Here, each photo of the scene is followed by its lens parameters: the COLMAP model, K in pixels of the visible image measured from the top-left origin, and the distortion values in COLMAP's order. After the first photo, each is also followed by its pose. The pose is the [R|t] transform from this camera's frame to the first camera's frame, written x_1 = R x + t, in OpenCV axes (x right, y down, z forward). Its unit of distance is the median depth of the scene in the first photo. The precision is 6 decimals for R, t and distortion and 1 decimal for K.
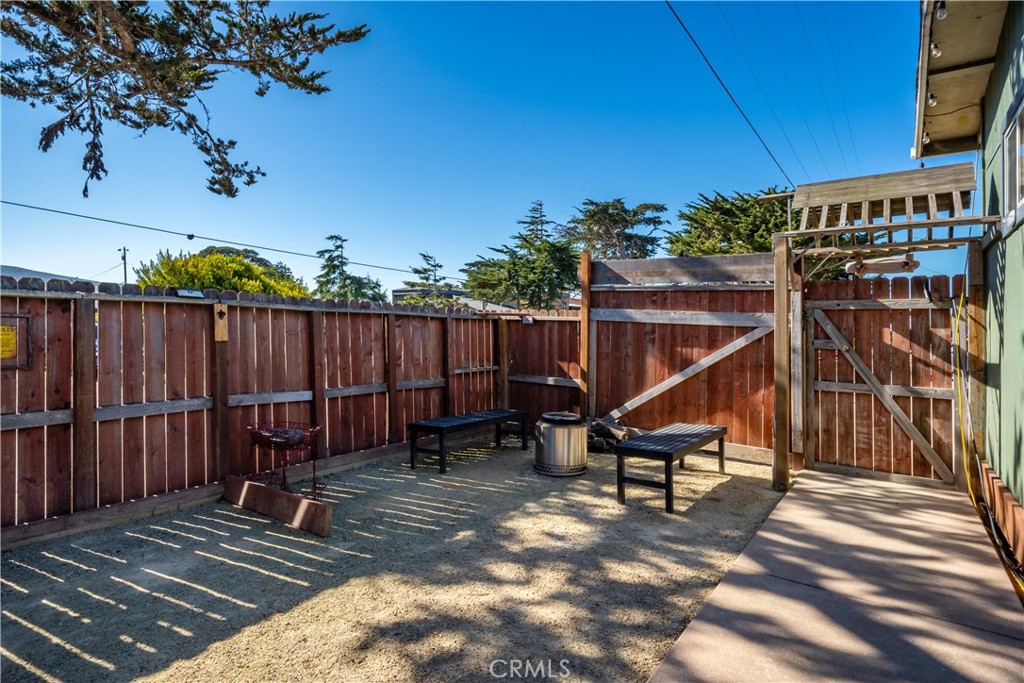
lens RADIAL K [[544.8, 0, 512.0], [0, 544.8, 341.5], [0, 0, 1]] dist [-0.000274, -0.000052]
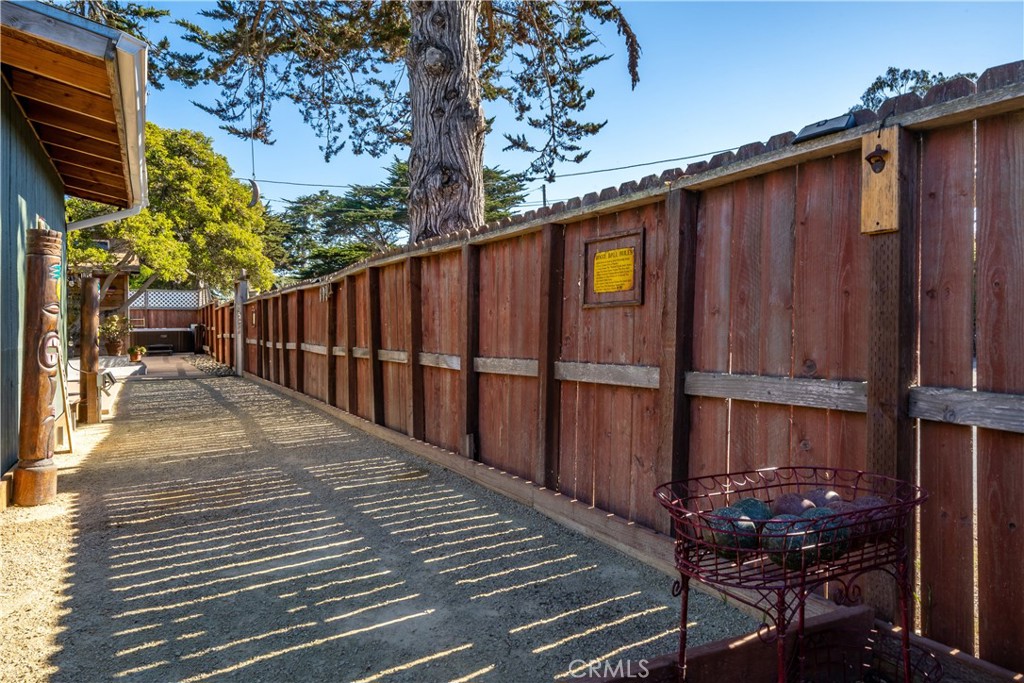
lens RADIAL K [[648.0, 0, 512.0], [0, 648.0, 341.5], [0, 0, 1]] dist [-0.002851, -0.001051]
pose [[-0.425273, 0.016481, -0.904915, -0.047547], [-0.005643, 0.999766, 0.020861, 0.089739], [0.905048, 0.013978, -0.425080, 1.324799]]
